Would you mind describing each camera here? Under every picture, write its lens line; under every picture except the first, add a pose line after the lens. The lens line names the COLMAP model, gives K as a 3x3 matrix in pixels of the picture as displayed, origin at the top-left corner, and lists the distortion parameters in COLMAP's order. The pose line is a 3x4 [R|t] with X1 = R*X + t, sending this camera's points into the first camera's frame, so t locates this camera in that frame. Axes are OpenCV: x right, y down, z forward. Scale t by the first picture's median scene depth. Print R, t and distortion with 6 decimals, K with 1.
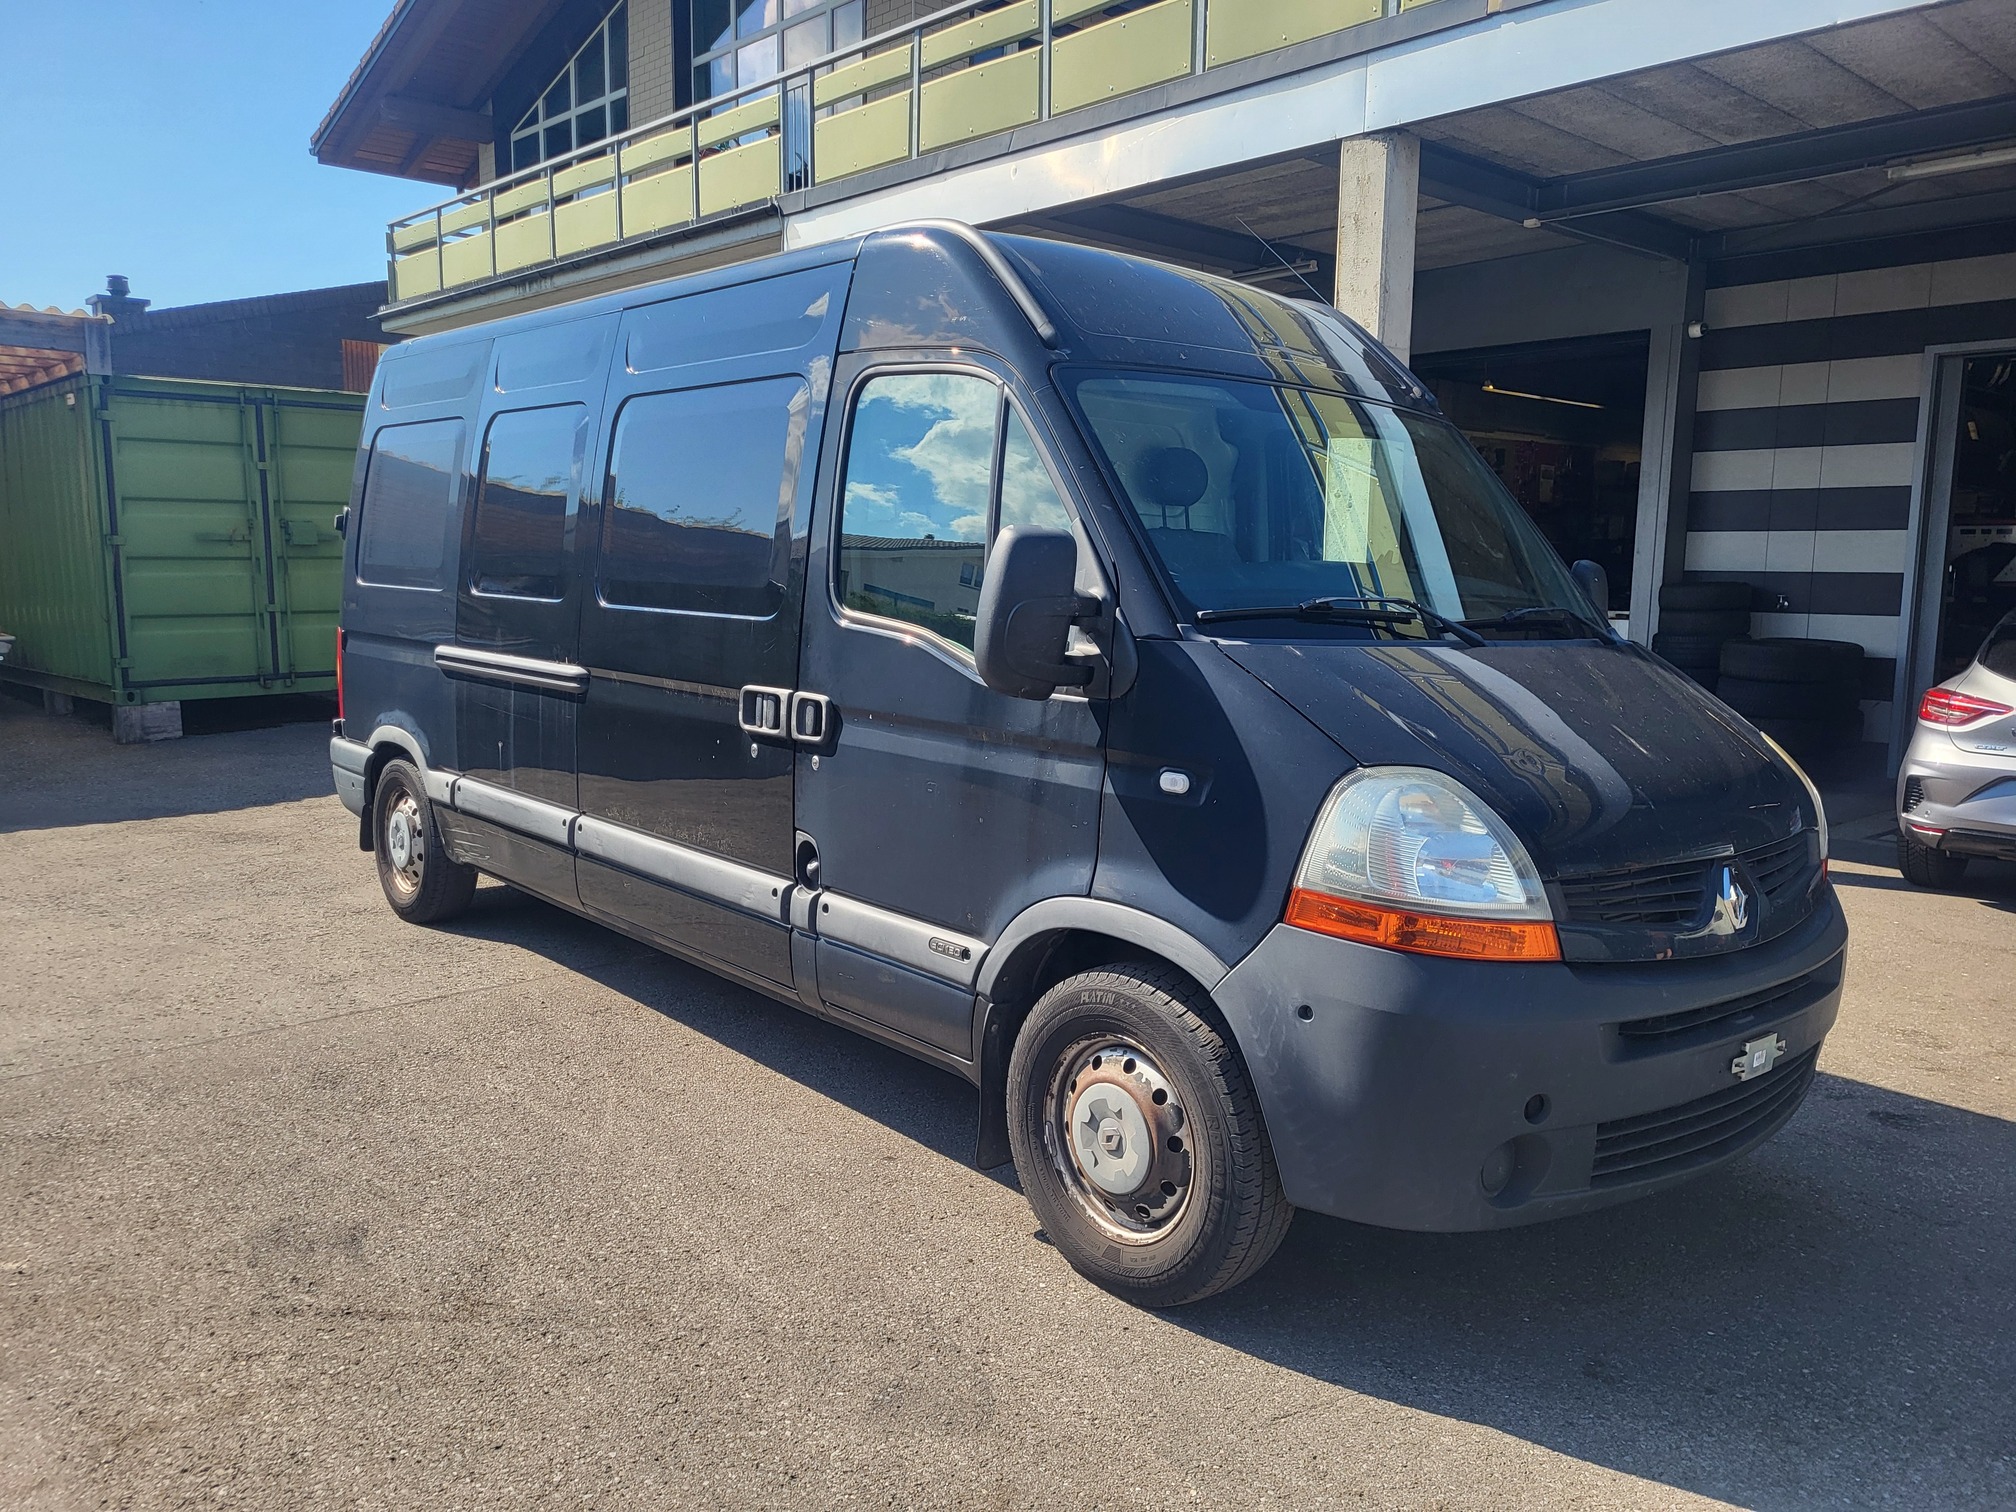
lens RADIAL K [[1540.4, 0, 946.2], [0, 1540.4, 784.9], [0, 0, 1]] dist [0.038629, -0.033239]
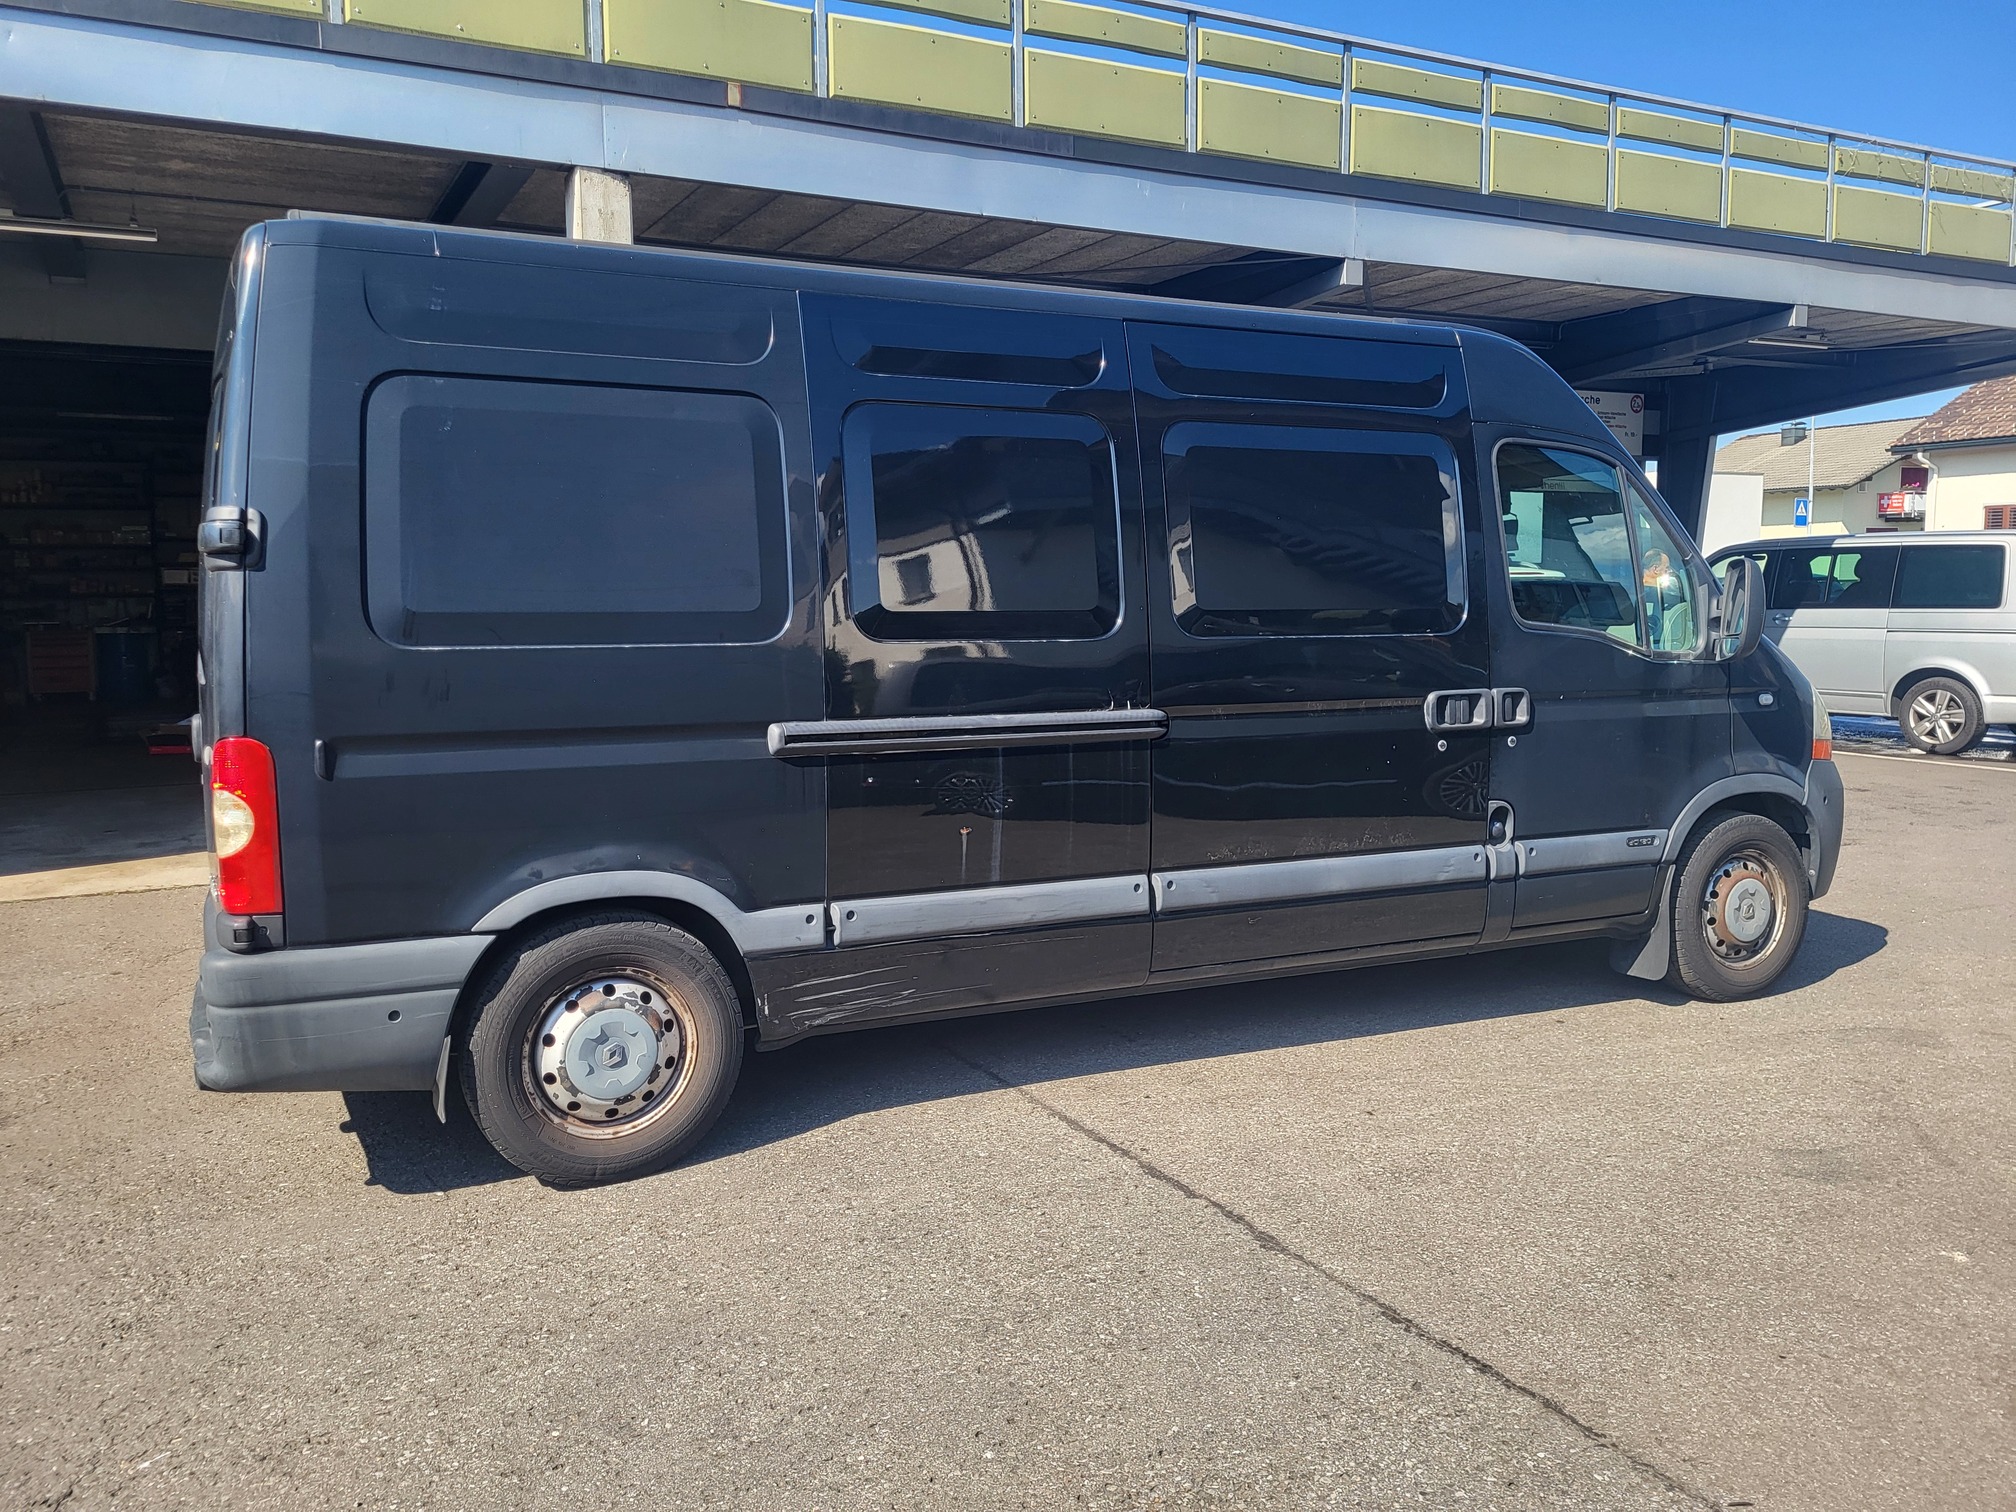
lens RADIAL K [[1571.1, 0, 993.6], [0, 1571.1, 771.7], [0, 0, 1]] dist [0.048974, -0.033295]
pose [[0.237411, -0.126821, 0.963095, -1.377145], [0.151189, 0.984184, 0.092328, -0.166957], [-0.959572, 0.123690, 0.252830, 1.032712]]
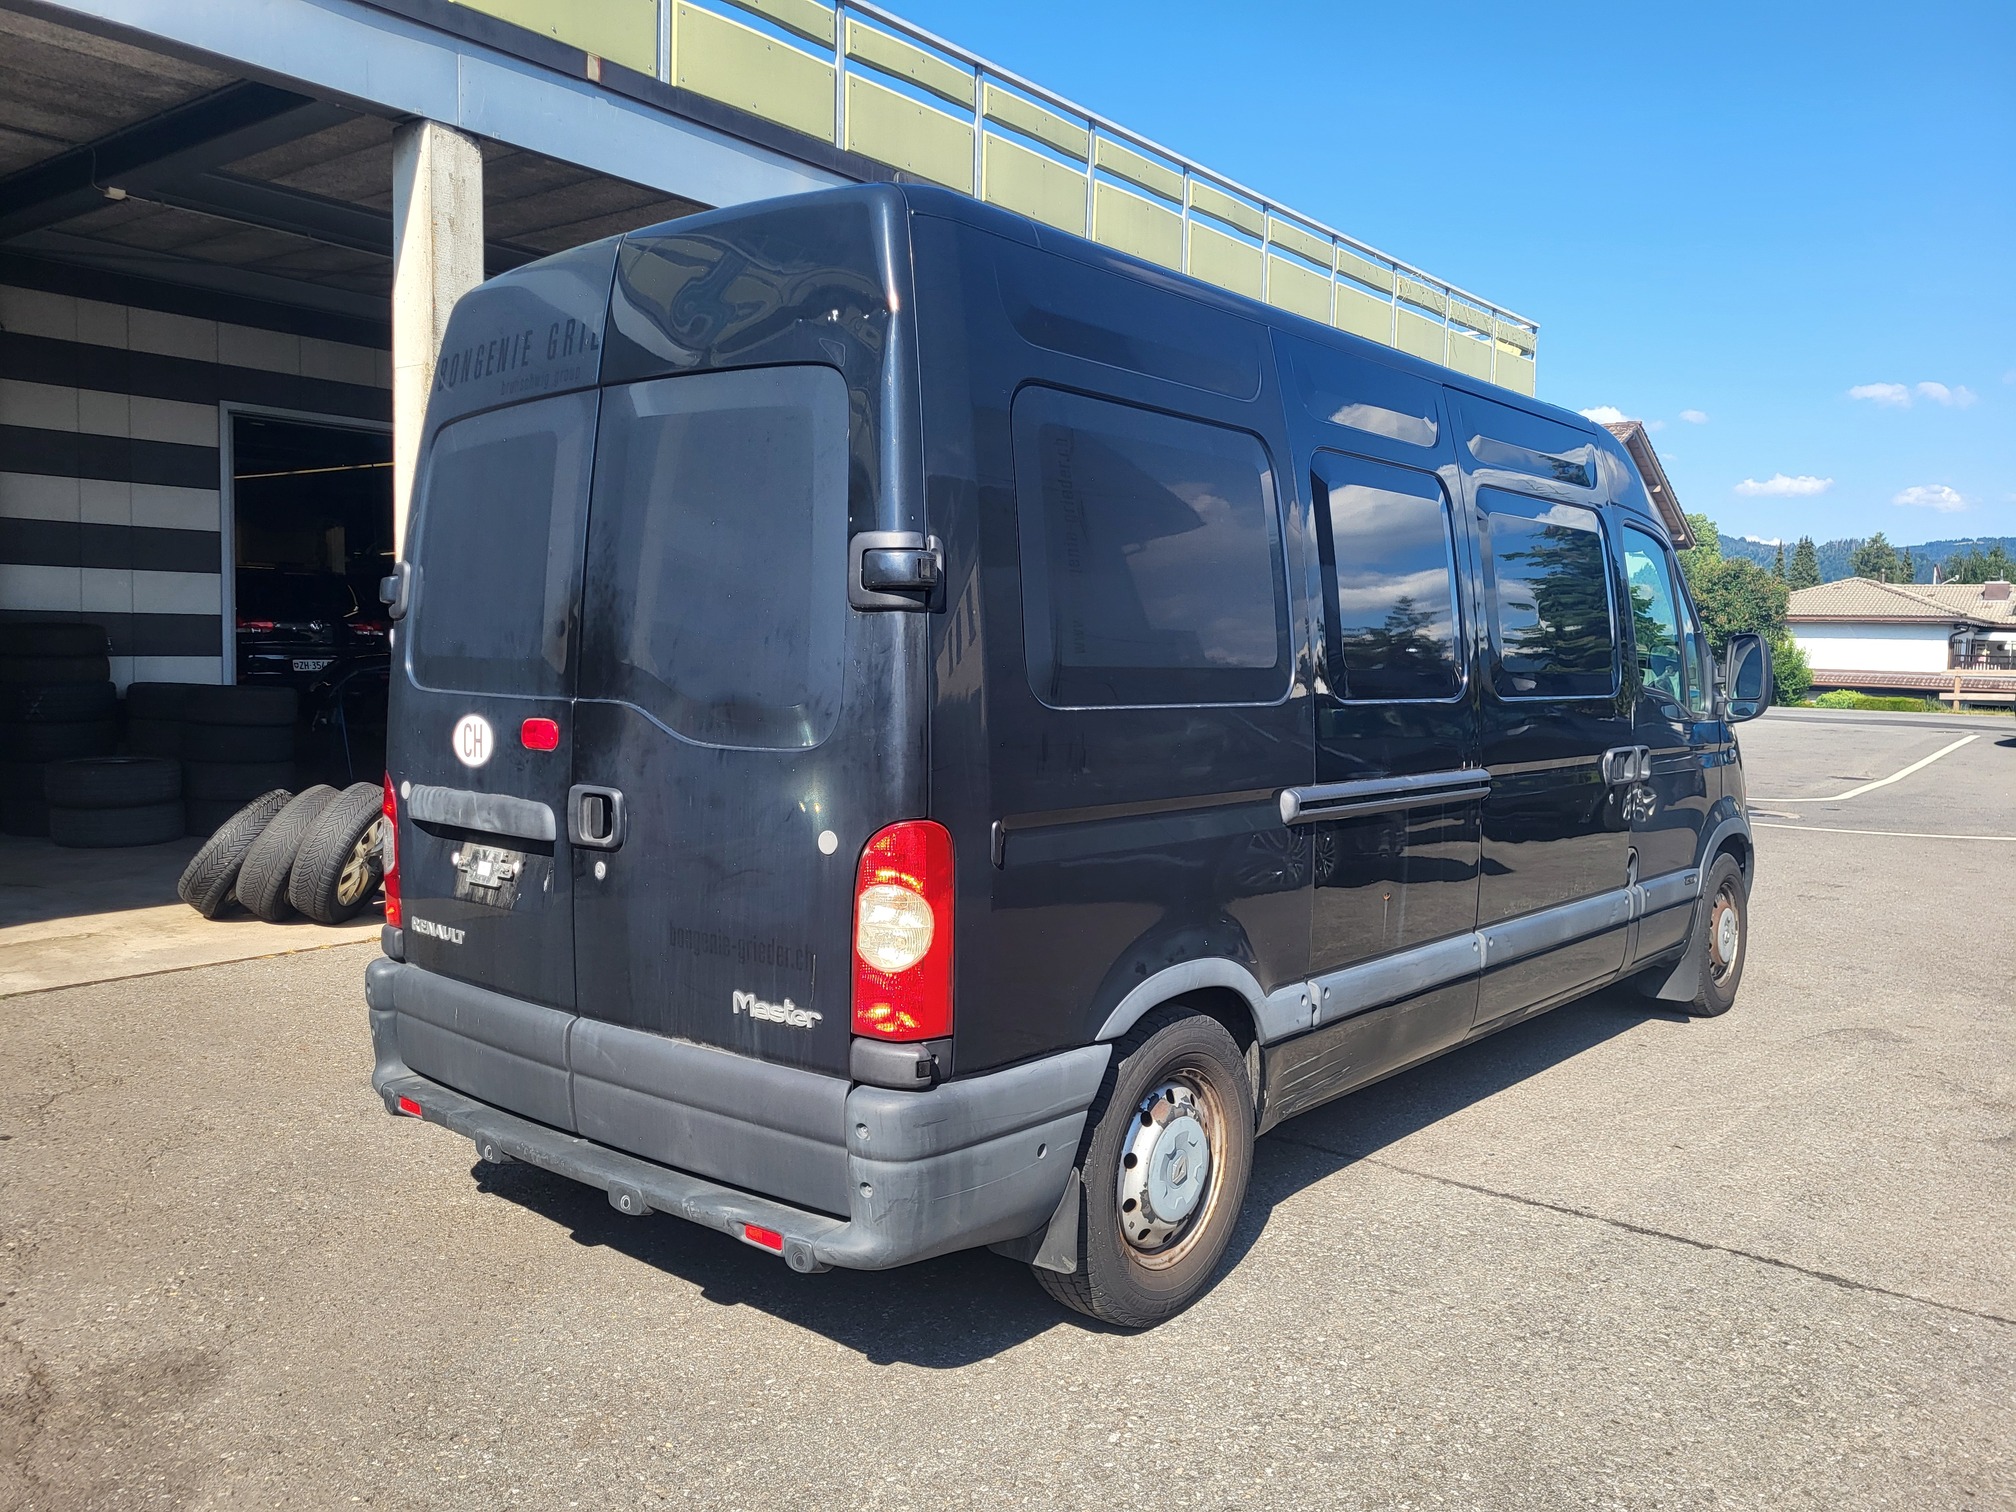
lens RADIAL K [[1573.5, 0, 1020.8], [0, 1573.5, 748.9], [0, 0, 1]] dist [0.055728, -0.041690]
pose [[-0.193194, -0.090532, 0.976975, -1.319020], [0.115484, 0.986714, 0.114271, -0.271675], [-0.974340, 0.134902, -0.180172, 1.718791]]
